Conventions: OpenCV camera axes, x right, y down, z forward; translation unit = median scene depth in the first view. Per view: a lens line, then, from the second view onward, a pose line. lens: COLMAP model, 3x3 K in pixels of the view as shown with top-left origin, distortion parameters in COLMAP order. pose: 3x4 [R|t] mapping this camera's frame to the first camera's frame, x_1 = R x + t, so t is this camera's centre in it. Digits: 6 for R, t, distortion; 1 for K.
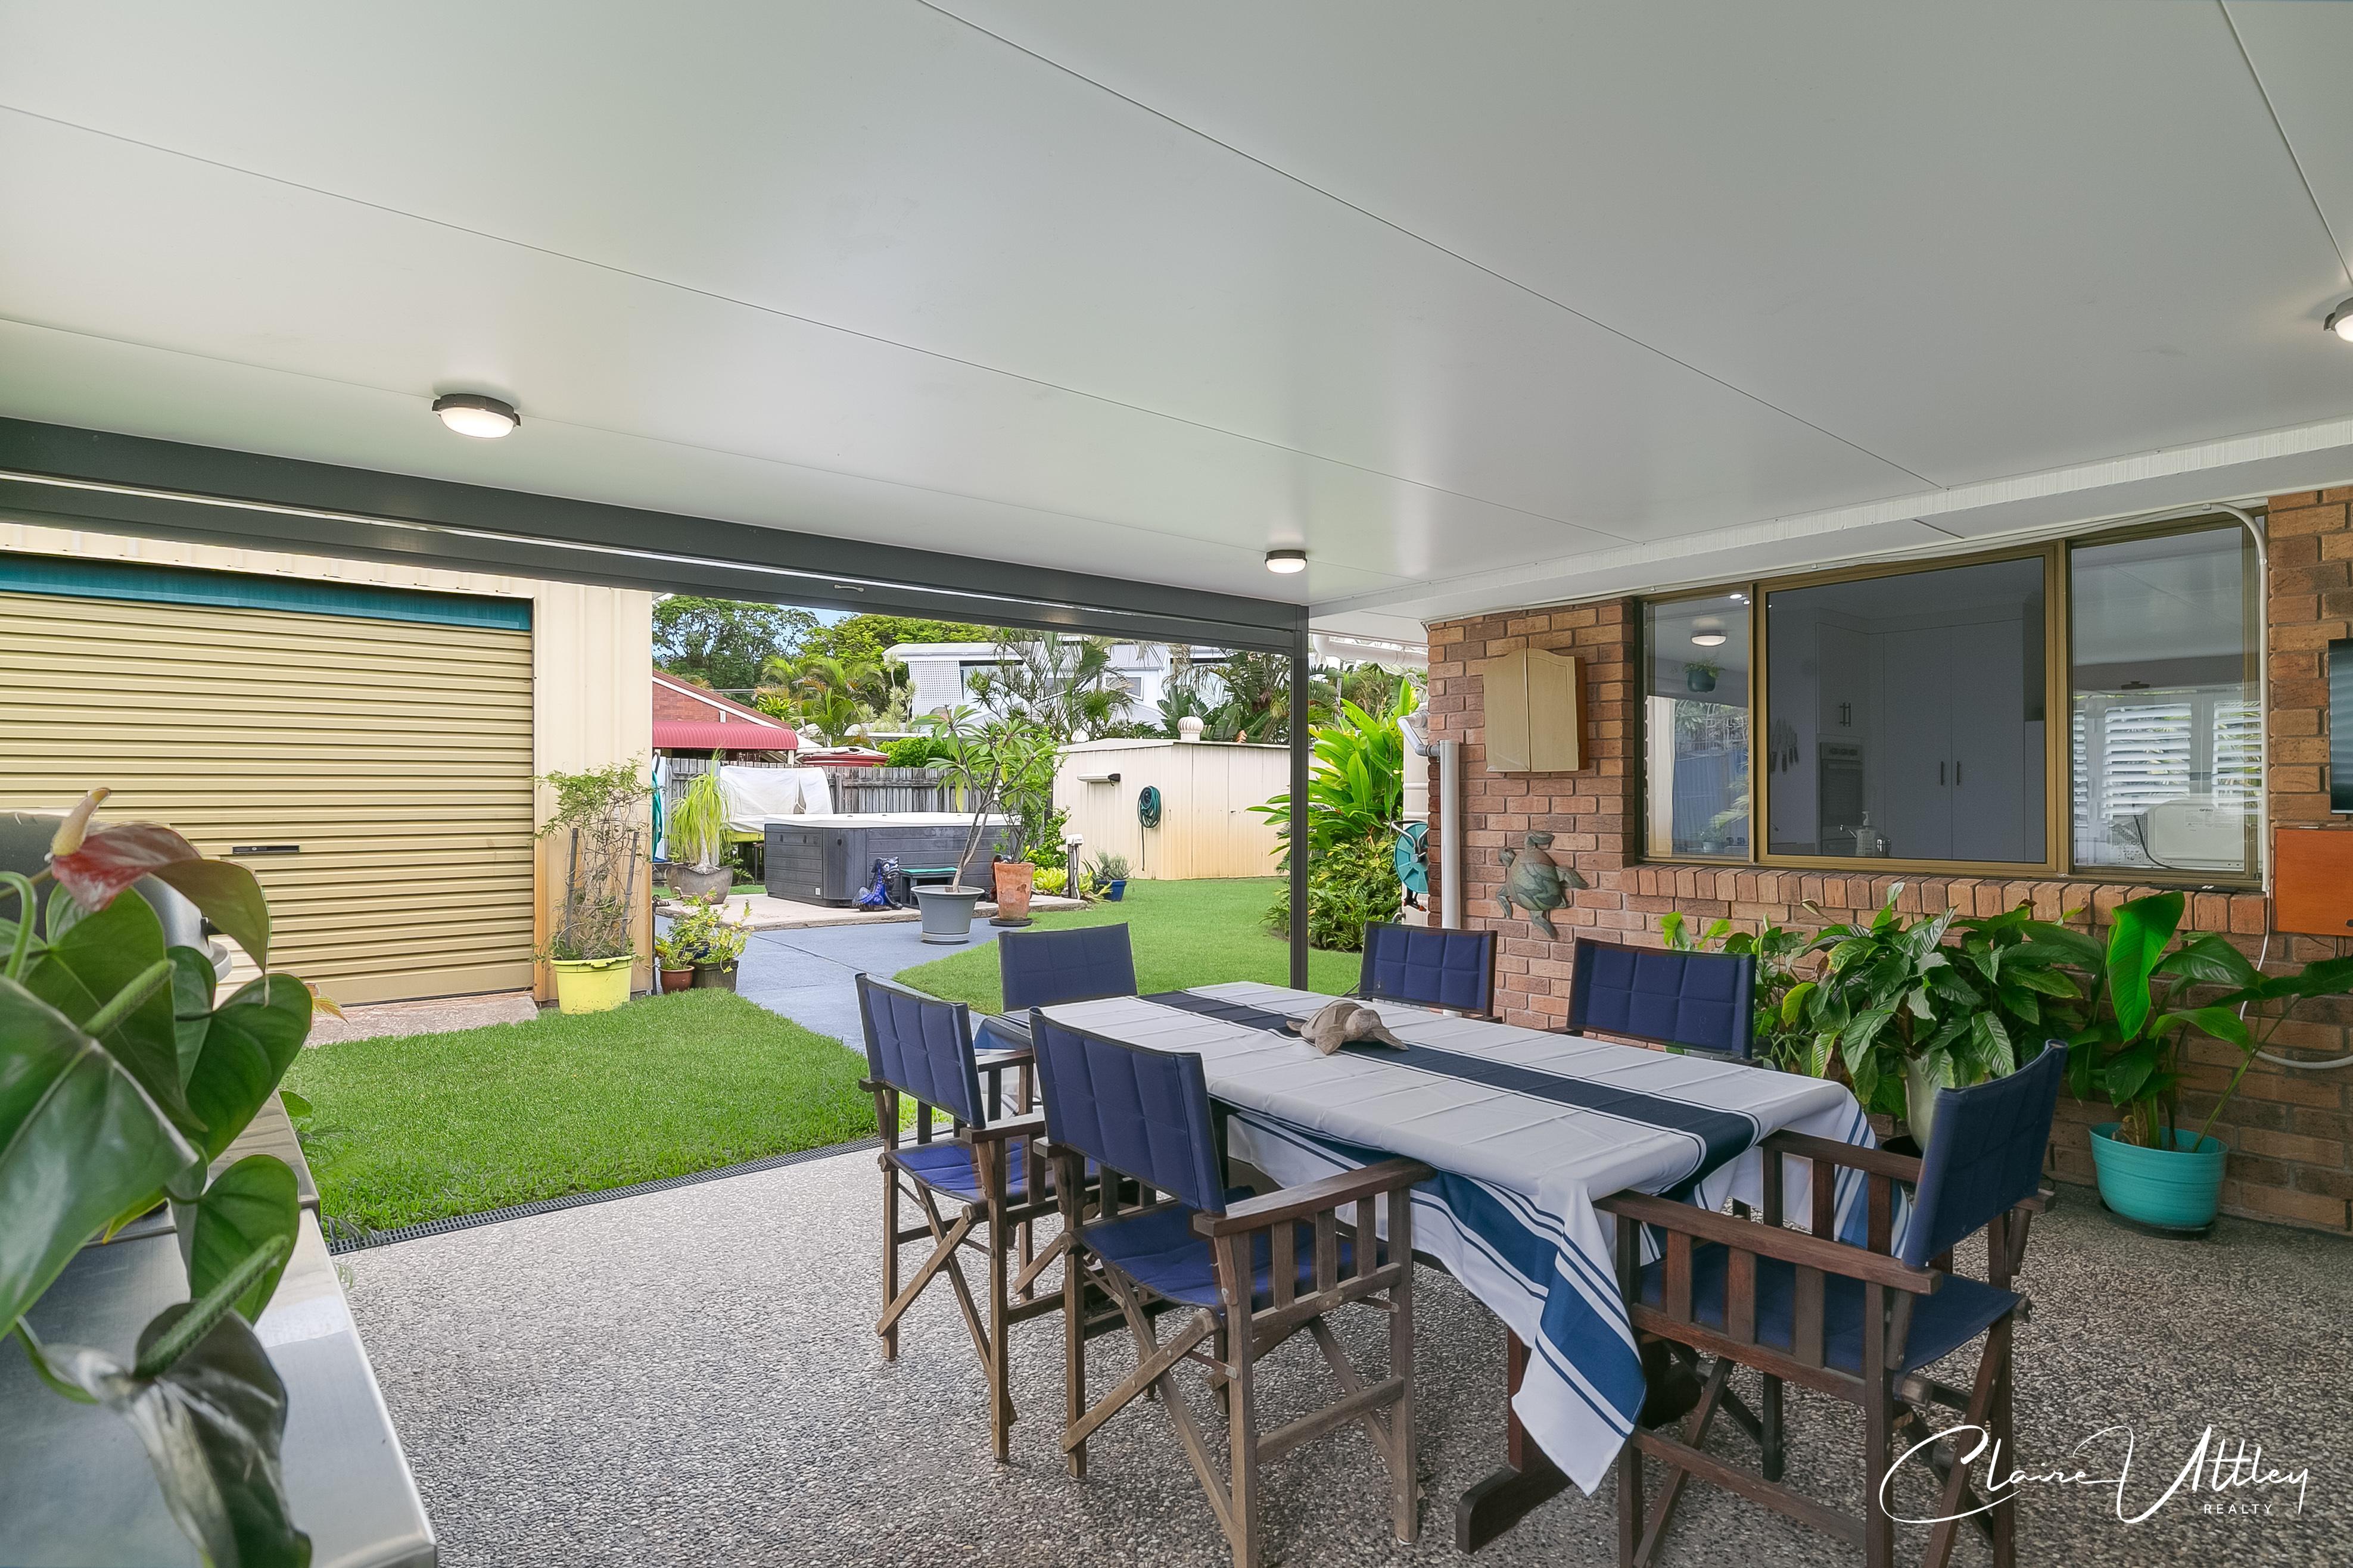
lens RADIAL K [[1128.9, 0, 1174.7], [0, 1128.9, 785.0], [0, 0, 1]] dist [-0.000327, 0.000193]
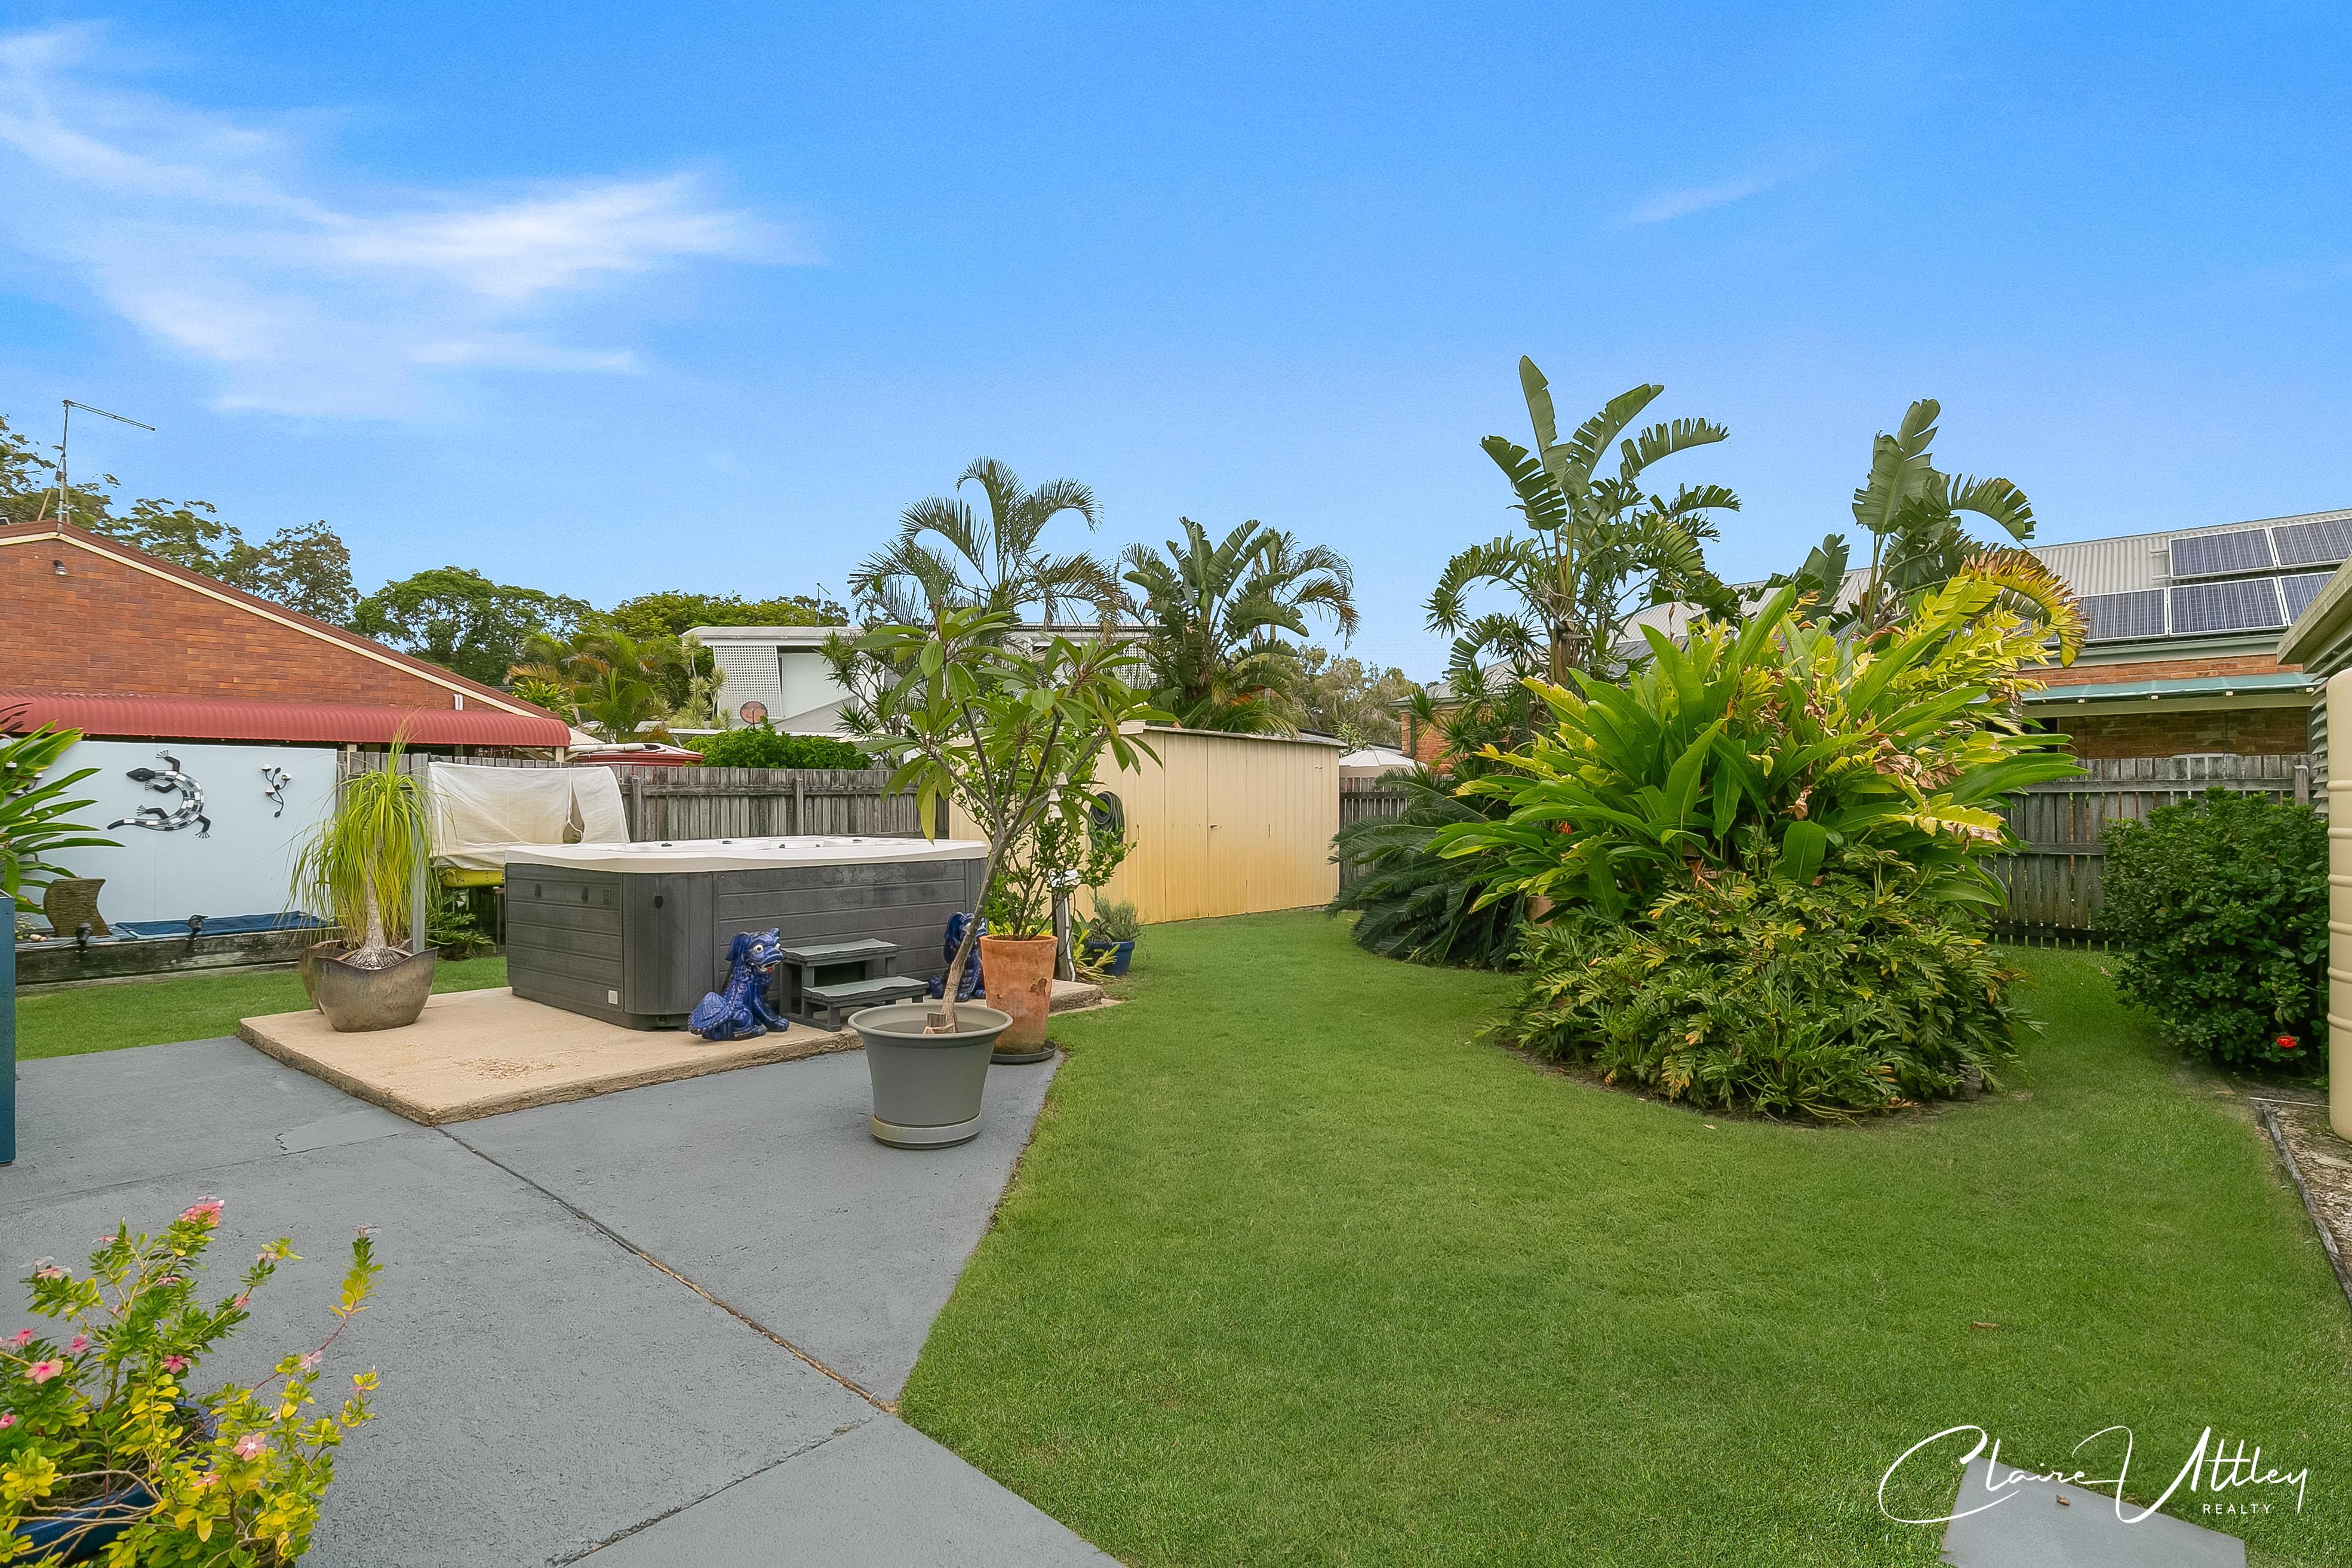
lens RADIAL K [[1128.6, 0, 1175.9], [0, 1128.6, 792.0], [0, 0, 1]] dist [-0.000327, 0.000193]
pose [[0.985544, -0.007692, 0.169244, -0.091524], [0.007880, 0.999969, -0.000441, 0.001595], [-0.169235, 0.001769, 0.985574, 0.274871]]
